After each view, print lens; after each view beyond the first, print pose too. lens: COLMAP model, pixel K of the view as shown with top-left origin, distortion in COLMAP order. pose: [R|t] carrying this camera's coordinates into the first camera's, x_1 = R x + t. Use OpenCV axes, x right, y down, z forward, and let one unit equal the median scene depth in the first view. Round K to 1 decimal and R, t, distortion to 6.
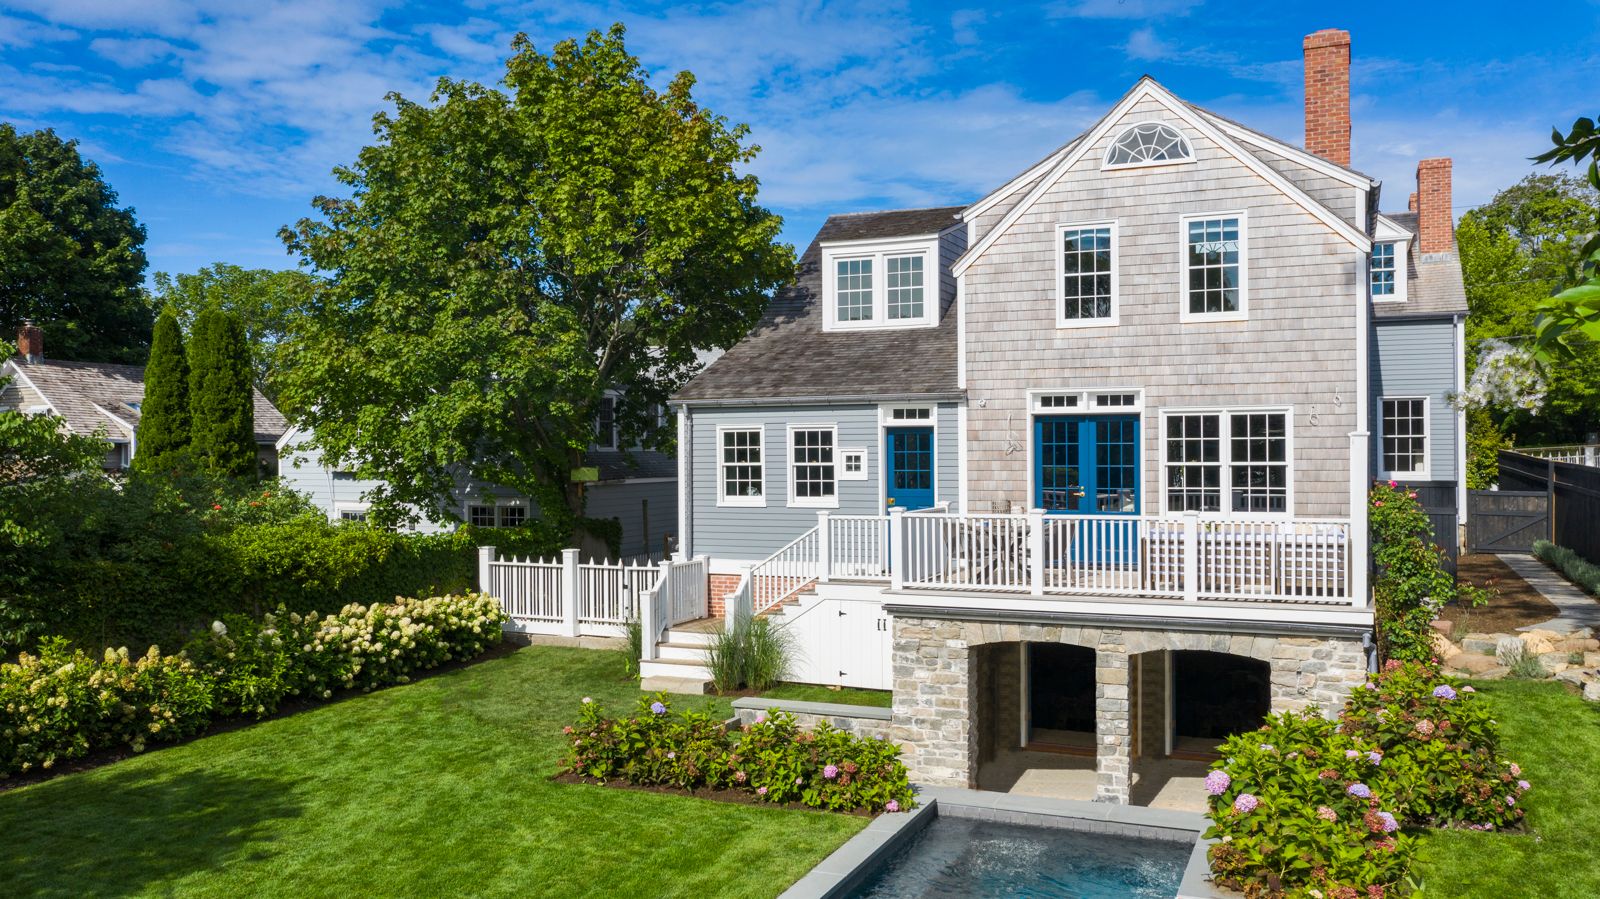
lens RADIAL K [[1295.0, 0, 787.7], [0, 1295.0, 450.1], [0, 0, 1]] dist [-0.045442, 0.007520]
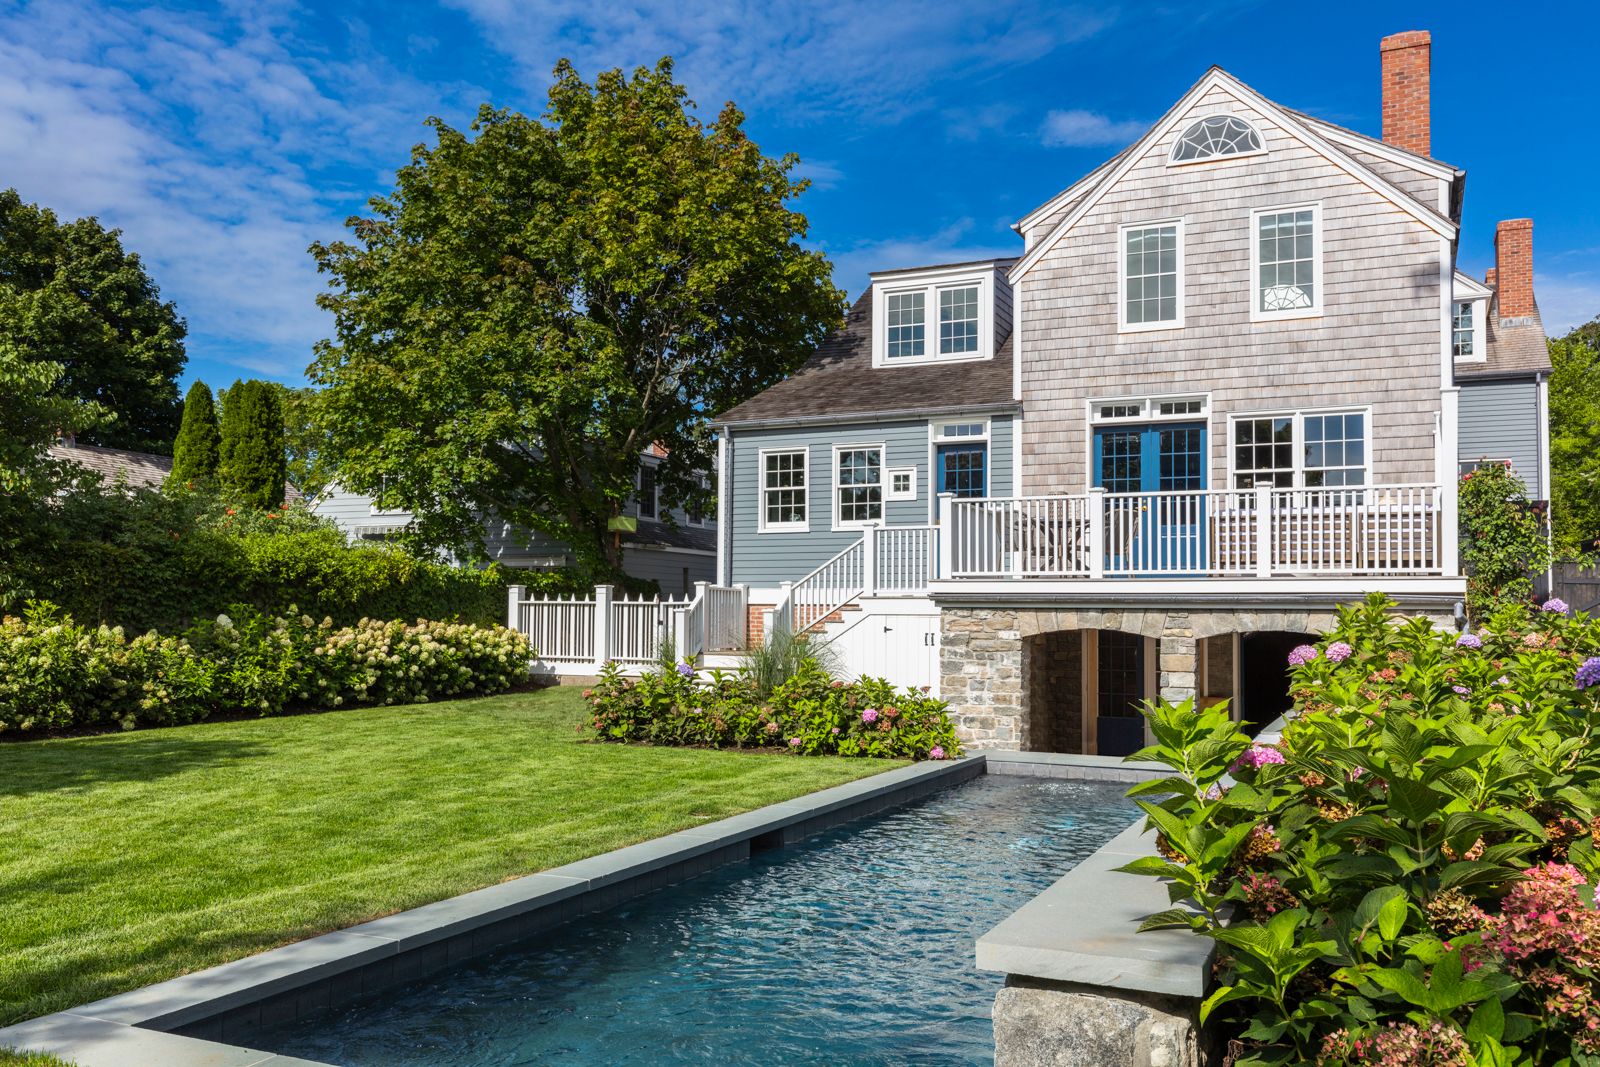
lens RADIAL K [[1316.4, 0, 816.4], [0, 1316.4, 537.5], [0, 0, 1]] dist [-0.015300, -0.023565]
pose [[0.999733, 0.015949, -0.016701, 0.005279], [-0.016656, 0.998934, -0.043055, 0.099708], [0.015997, 0.043322, 0.998933, 0.039072]]
